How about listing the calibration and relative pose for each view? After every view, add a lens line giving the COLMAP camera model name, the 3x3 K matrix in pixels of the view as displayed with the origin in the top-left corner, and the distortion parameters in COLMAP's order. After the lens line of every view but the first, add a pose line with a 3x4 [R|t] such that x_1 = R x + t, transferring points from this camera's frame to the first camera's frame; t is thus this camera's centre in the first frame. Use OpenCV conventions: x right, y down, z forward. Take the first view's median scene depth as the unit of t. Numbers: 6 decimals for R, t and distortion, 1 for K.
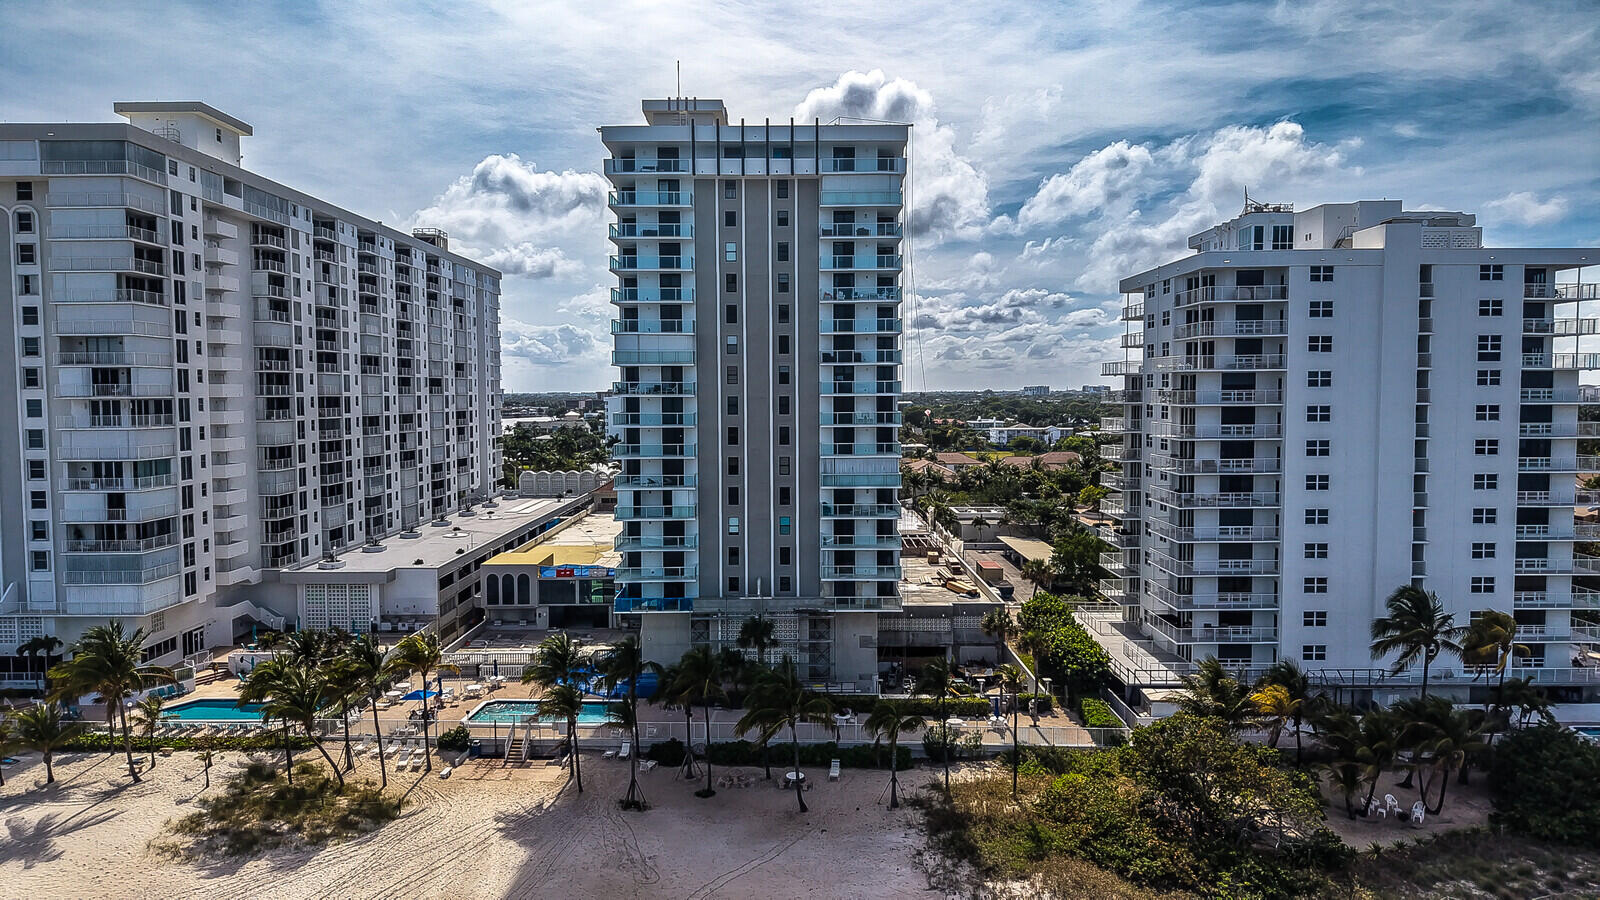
lens RADIAL K [[1067.1, 0, 809.1], [0, 1067.1, 446.6], [0, 0, 1]] dist [0.029943, -0.036552]
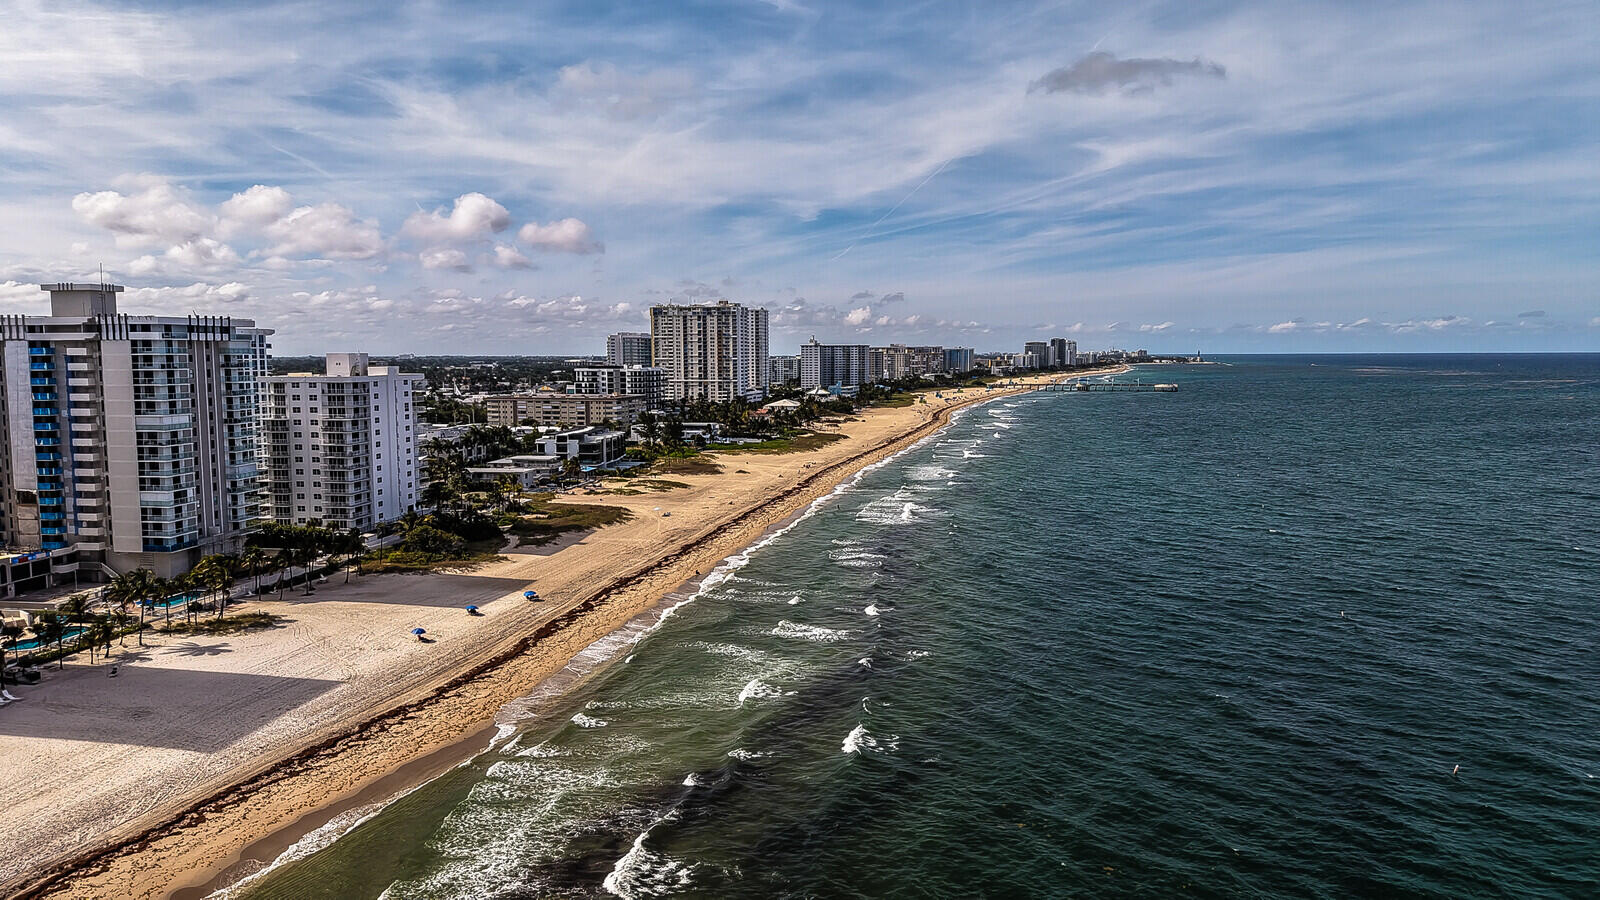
lens RADIAL K [[1067.1, 0, 800.5], [0, 1067.1, 479.2], [0, 0, 1]] dist [0.029943, -0.036552]
pose [[0.148458, -0.110950, 0.982675, -1.978368], [0.056584, 0.993011, 0.103568, -0.127287], [-0.987299, 0.040228, 0.153699, -0.502142]]
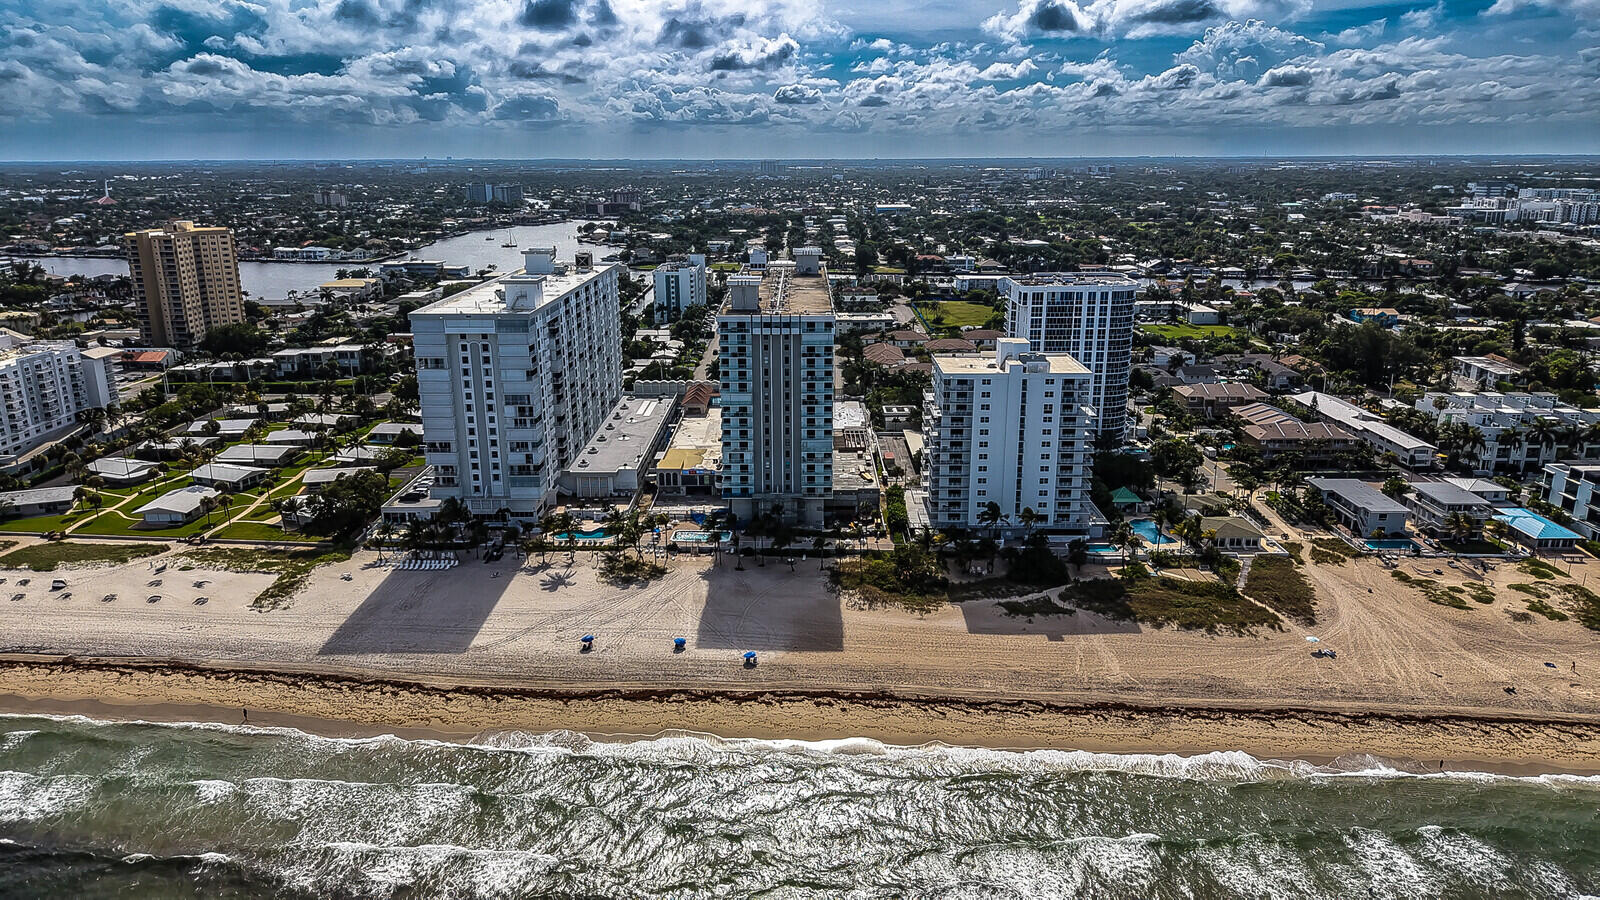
lens RADIAL K [[1067.1, 0, 810.2], [0, 1067.1, 447.2], [0, 0, 1]] dist [0.029943, -0.036552]
pose [[0.999977, 0.002917, 0.006116, 0.016195], [-0.004159, 0.976782, 0.214196, -0.521226], [-0.005349, -0.214216, 0.976772, -1.502711]]
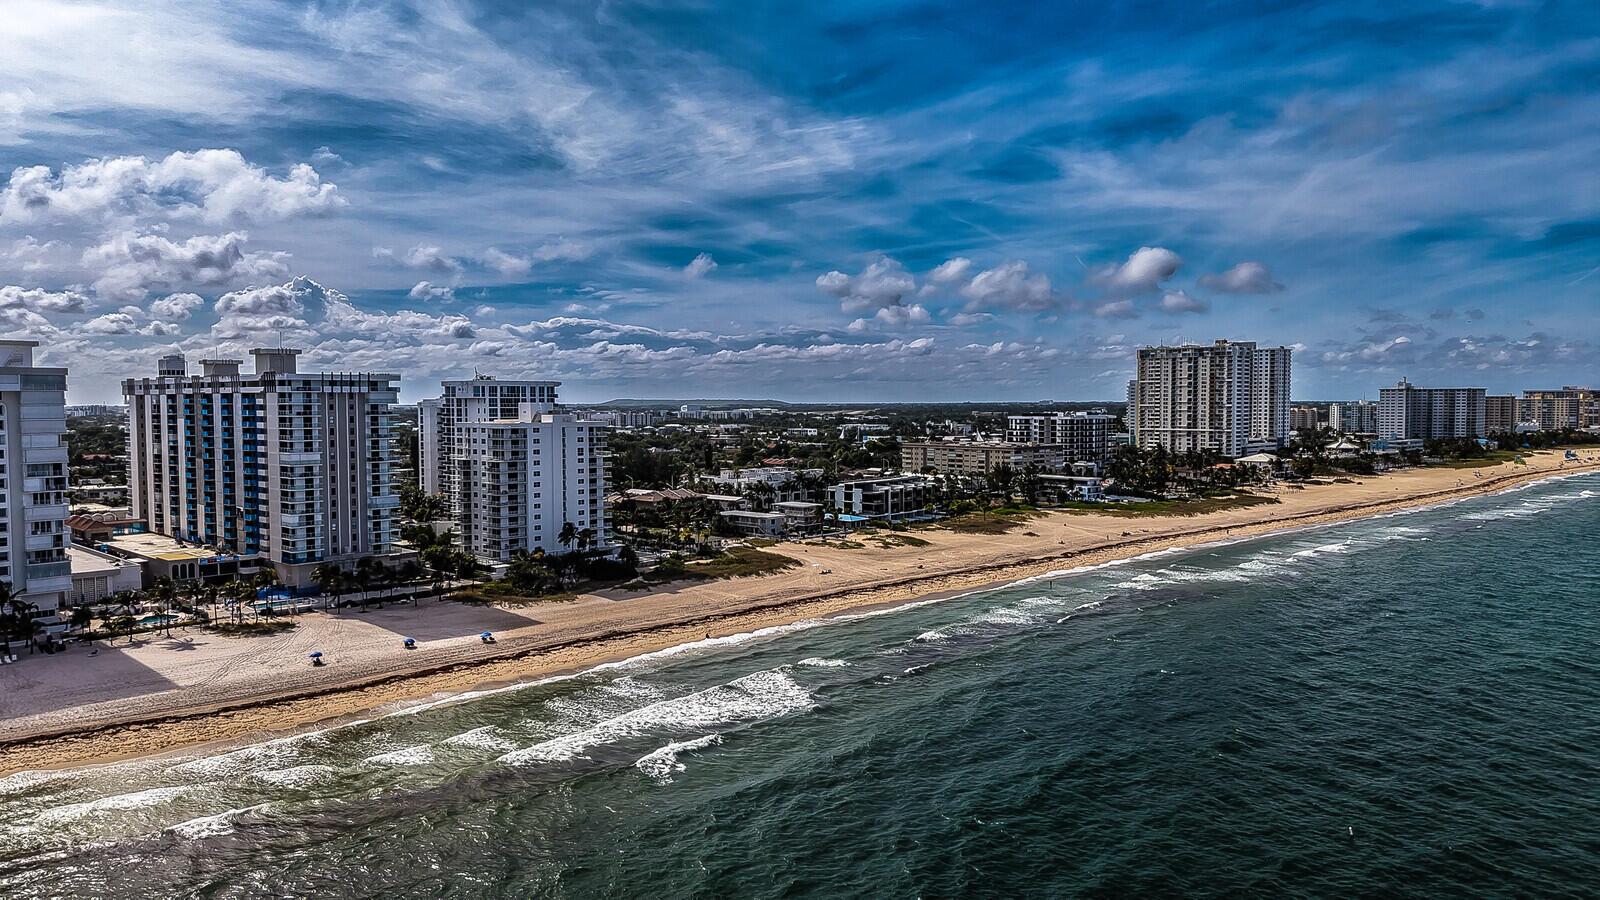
lens RADIAL K [[1067.1, 0, 809.3], [0, 1067.1, 433.5], [0, 0, 1]] dist [0.029943, -0.036552]
pose [[0.675368, -0.019587, 0.737221, -1.196518], [0.040664, 0.999115, -0.010708, -0.075765], [-0.736359, 0.037210, 0.675567, -1.587964]]
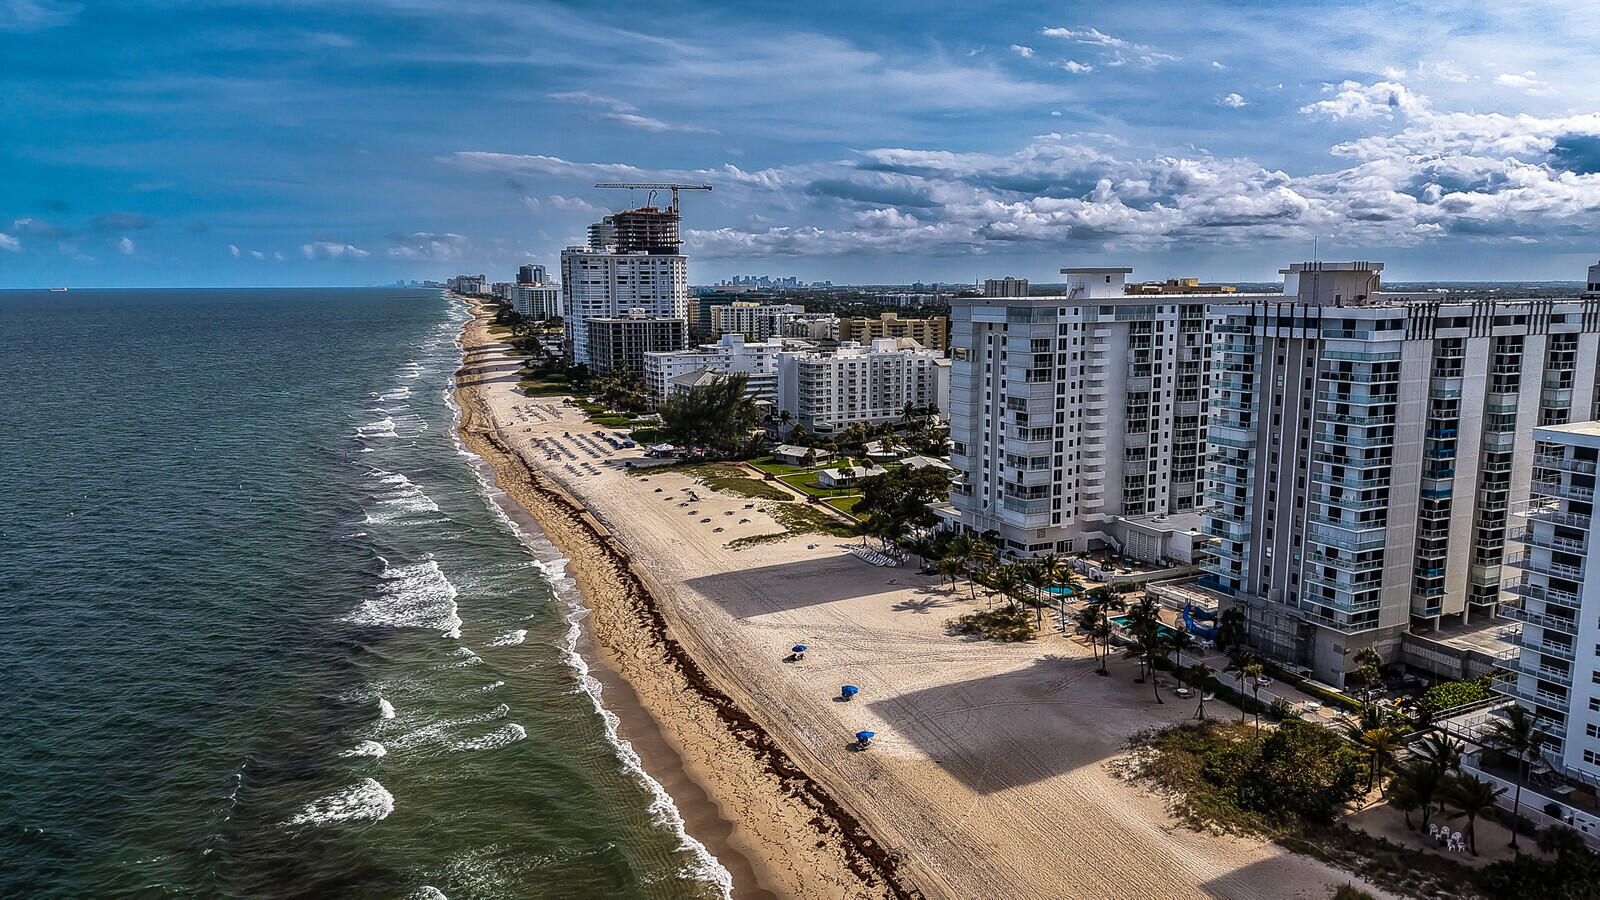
lens RADIAL K [[1067.1, 0, 805.8], [0, 1067.1, 462.0], [0, 0, 1]] dist [0.029943, -0.036552]
pose [[0.450219, 0.153455, -0.879633, 1.014832], [-0.049132, 0.987887, 0.147194, -0.262705], [0.891565, -0.023051, 0.452305, -0.339648]]
